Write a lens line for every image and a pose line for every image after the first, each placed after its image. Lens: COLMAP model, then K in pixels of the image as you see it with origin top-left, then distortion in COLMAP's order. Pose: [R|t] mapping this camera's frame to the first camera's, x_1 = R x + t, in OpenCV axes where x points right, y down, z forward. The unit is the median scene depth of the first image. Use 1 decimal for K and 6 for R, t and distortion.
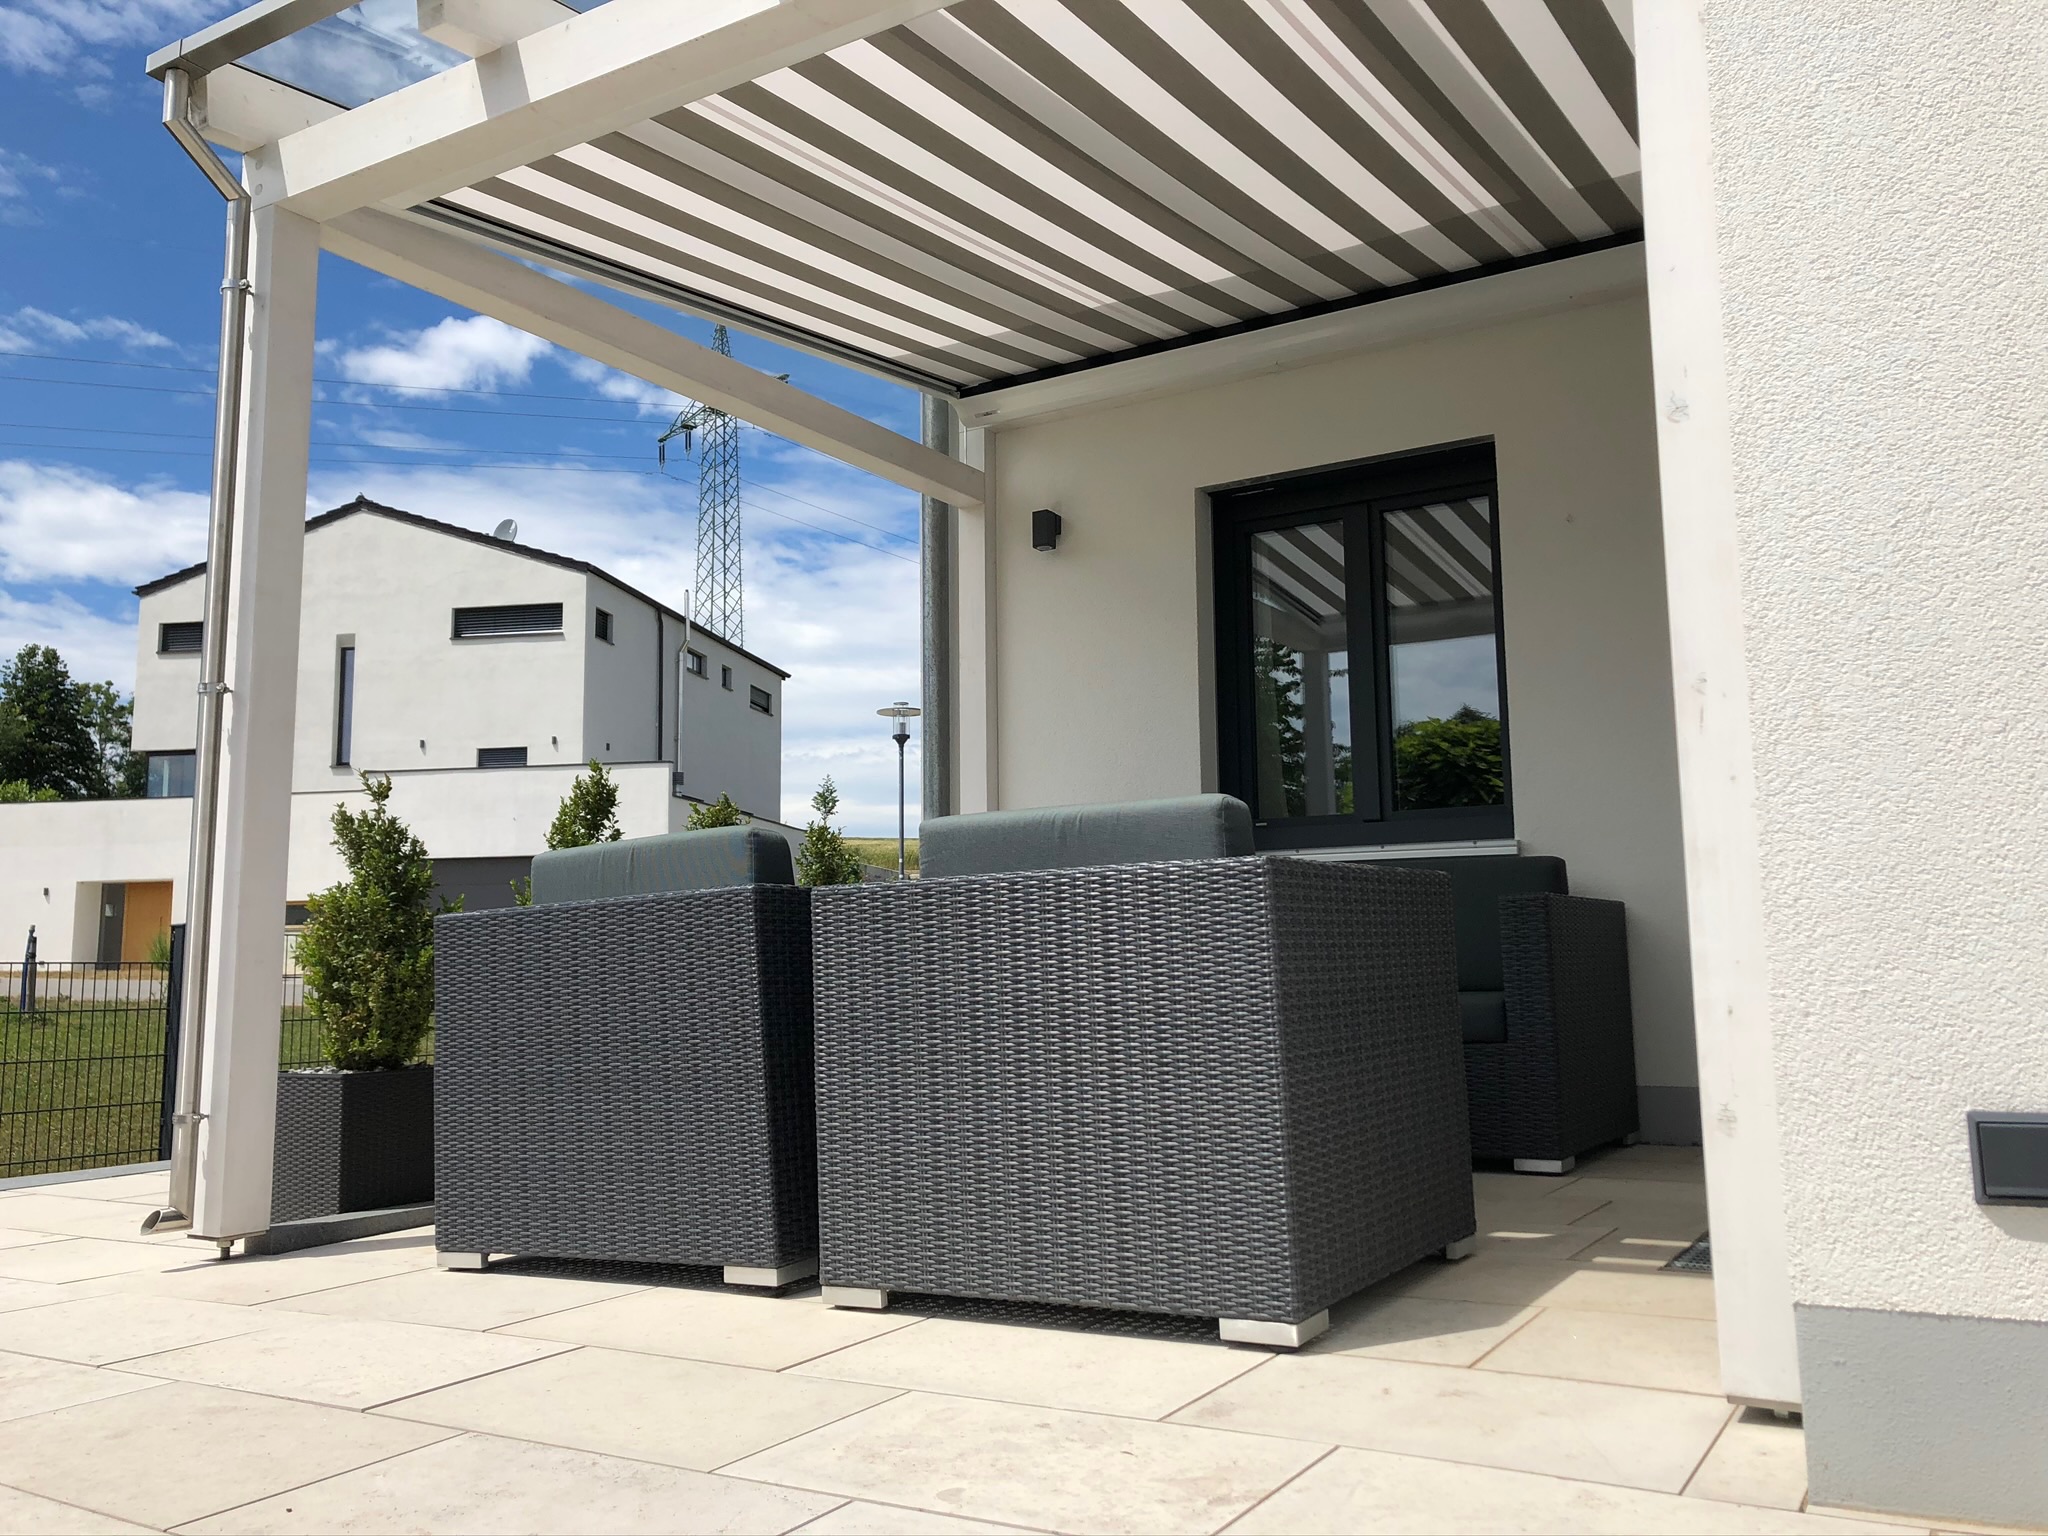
lens RADIAL K [[1657.1, 0, 1024.0], [0, 1657.1, 768.0], [0, 0, 1]] dist [0.029527, 0.040832]
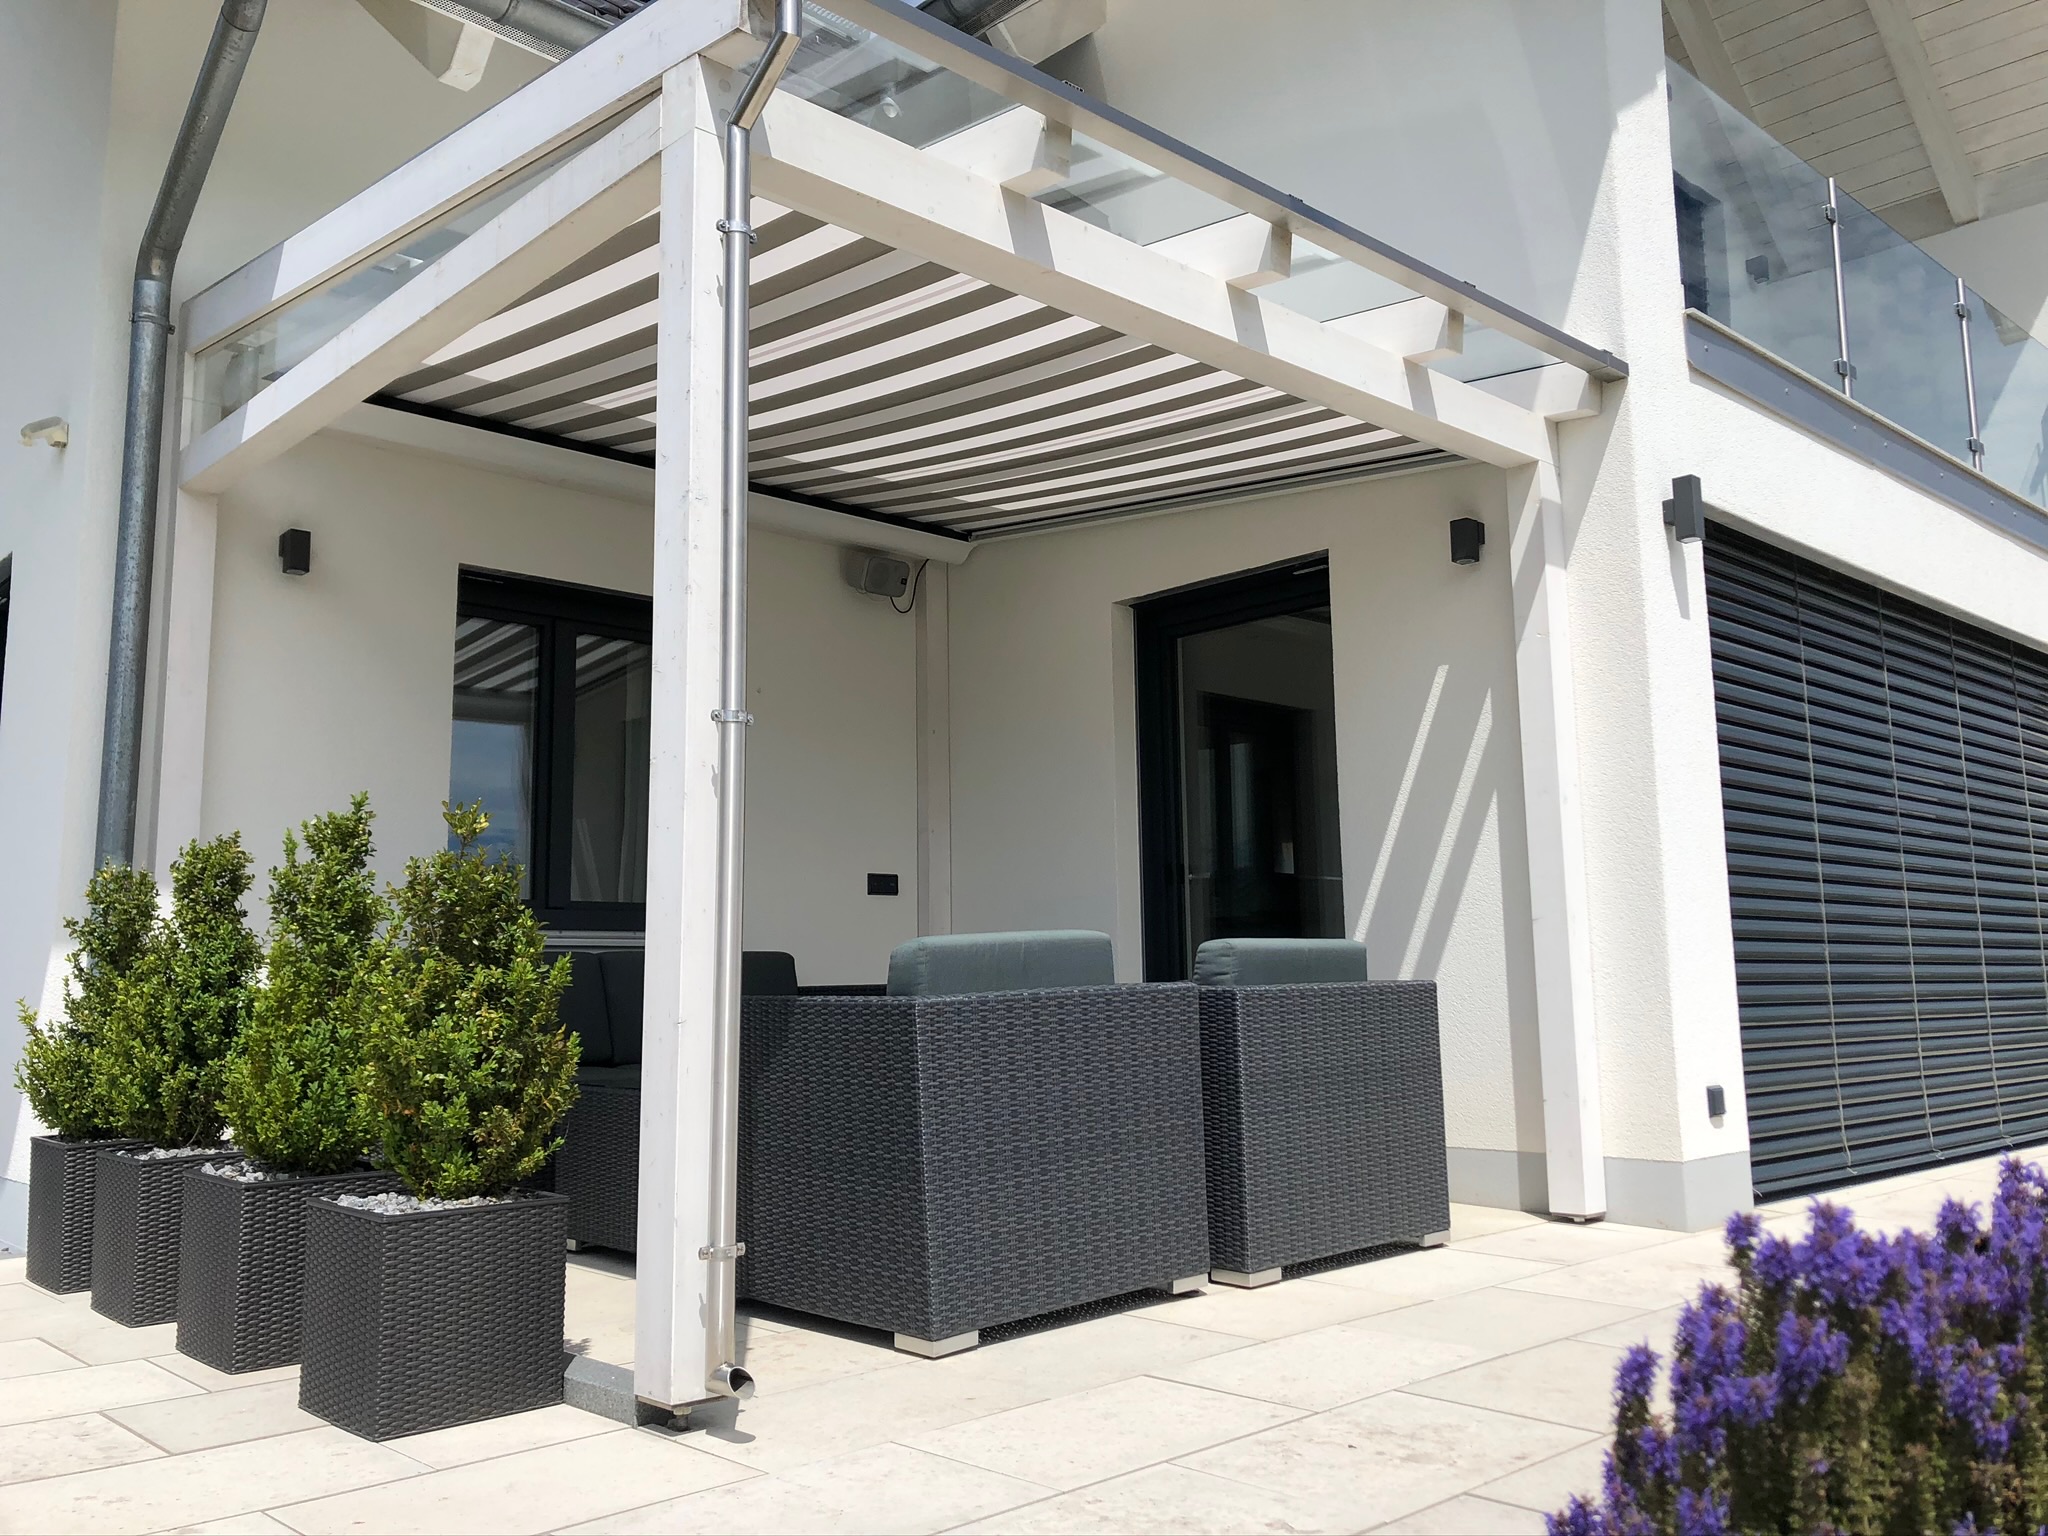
lens RADIAL K [[1685.8, 0, 1004.4], [0, 1685.8, 744.4], [0, 0, 1]] dist [-0.010252, 0.074633]
pose [[0.272080, 0.152161, 0.950168, -1.126402], [-0.105219, 0.986203, -0.127803, 0.054052], [-0.956505, -0.065203, 0.284336, 0.585631]]
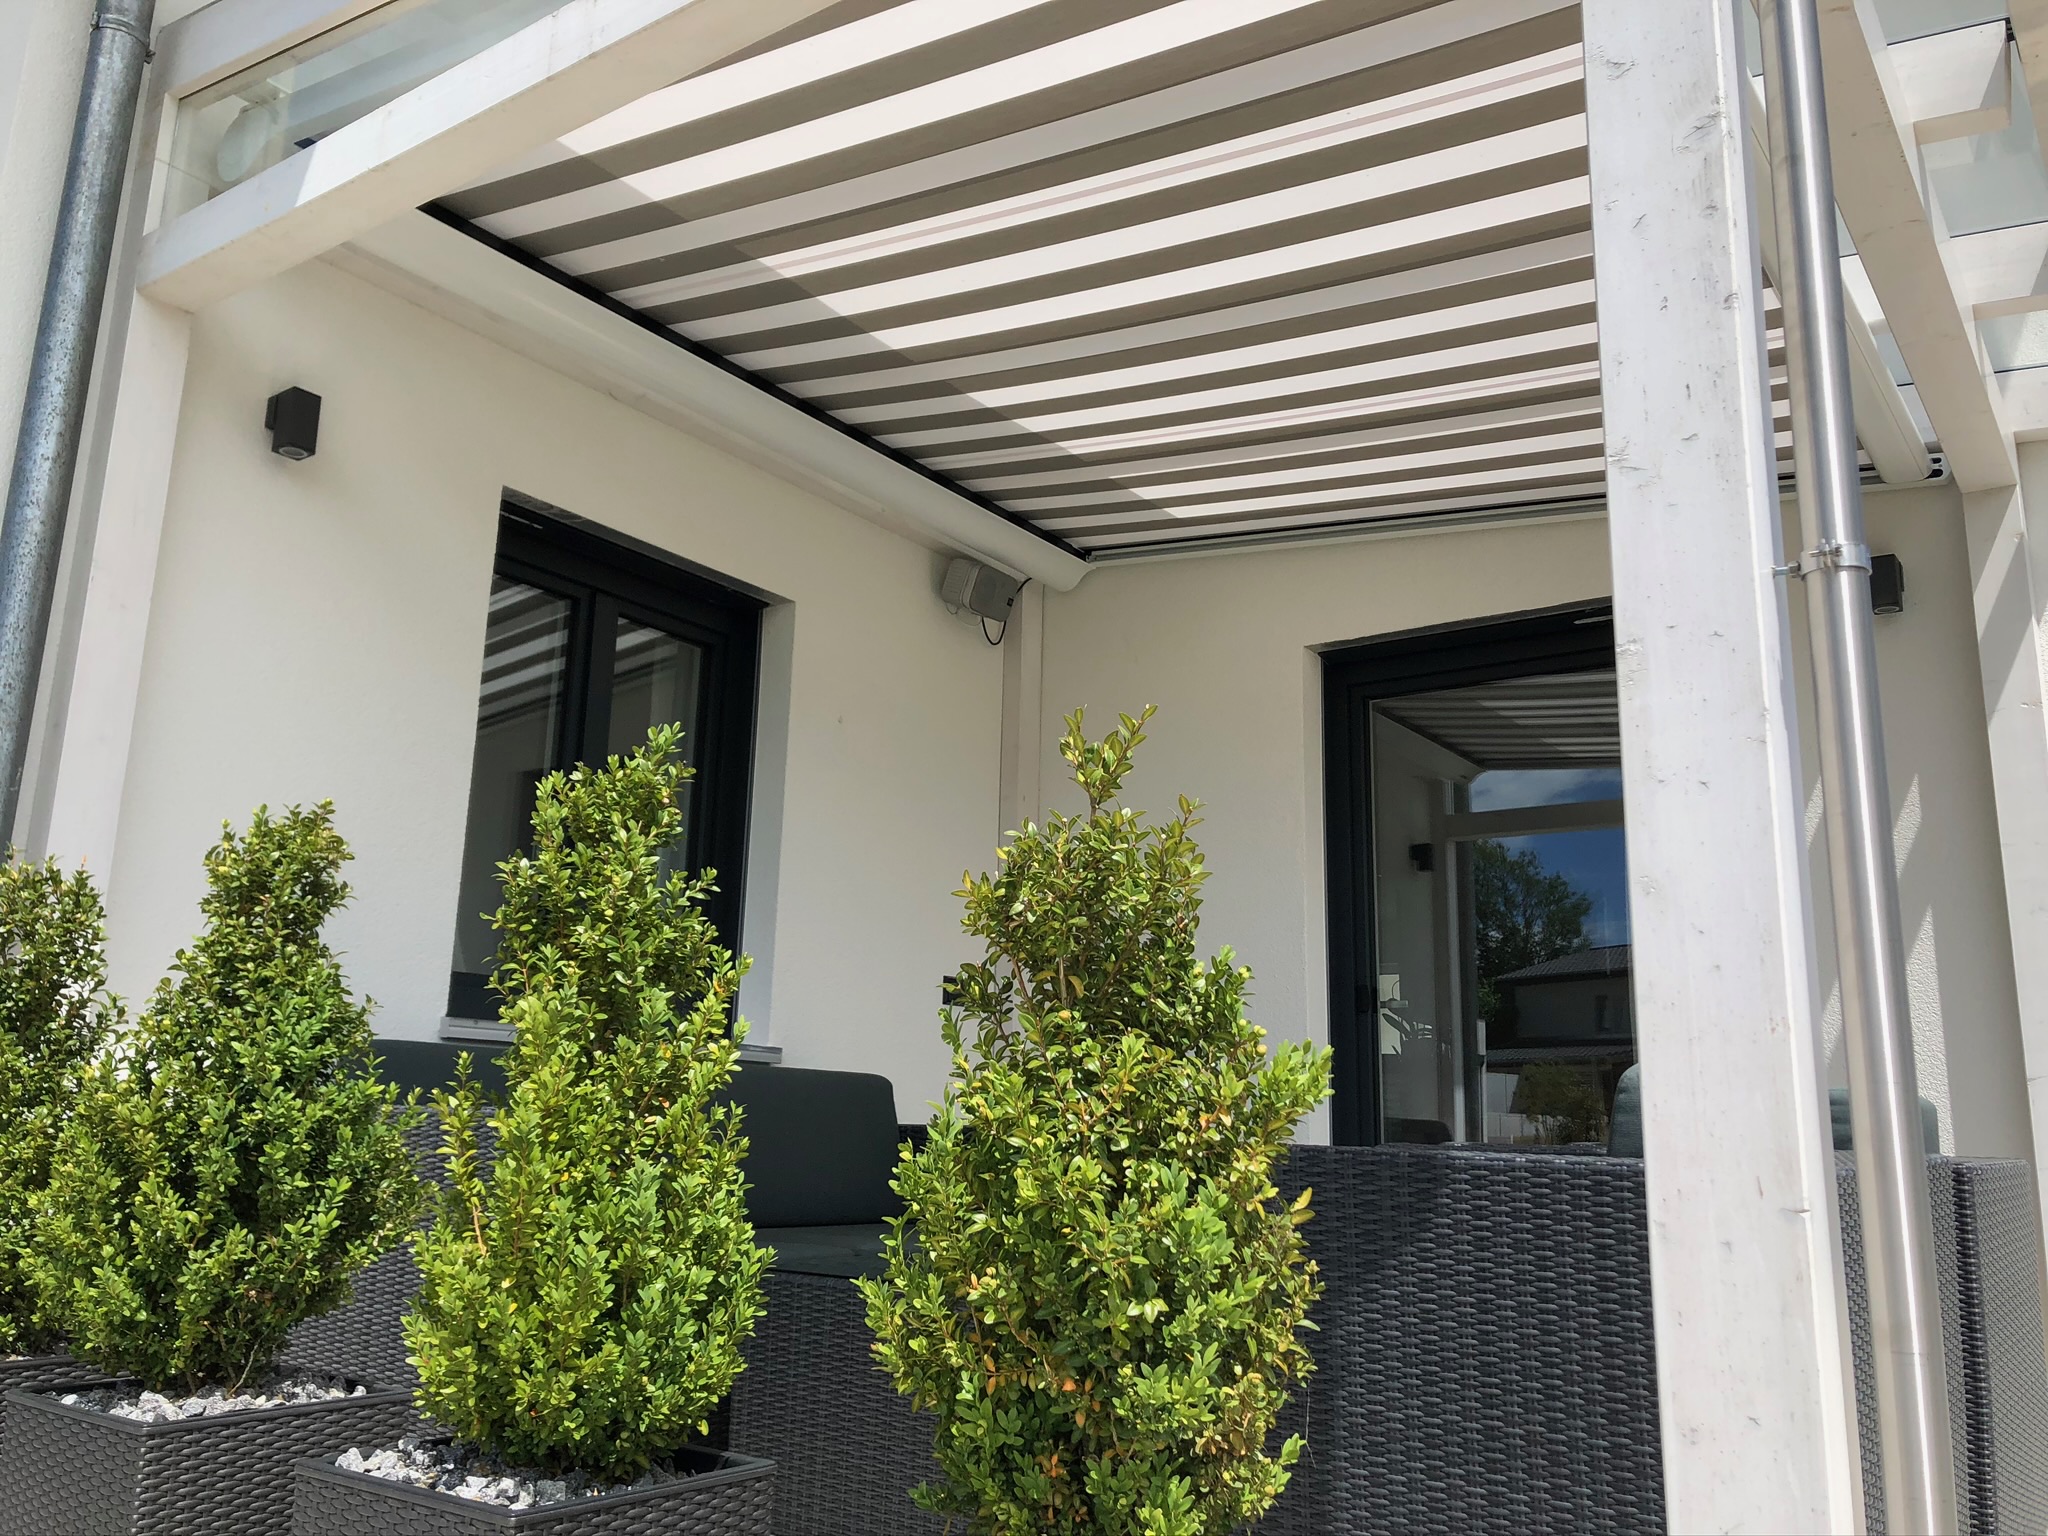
lens RADIAL K [[1685.8, 0, 1004.4], [0, 1685.8, 744.4], [0, 0, 1]] dist [-0.010252, 0.074633]
pose [[0.076816, 0.247761, 0.965771, -0.793741], [-0.145805, 0.961011, -0.234942, 0.109228], [-0.986327, -0.122766, 0.109946, 1.056833]]
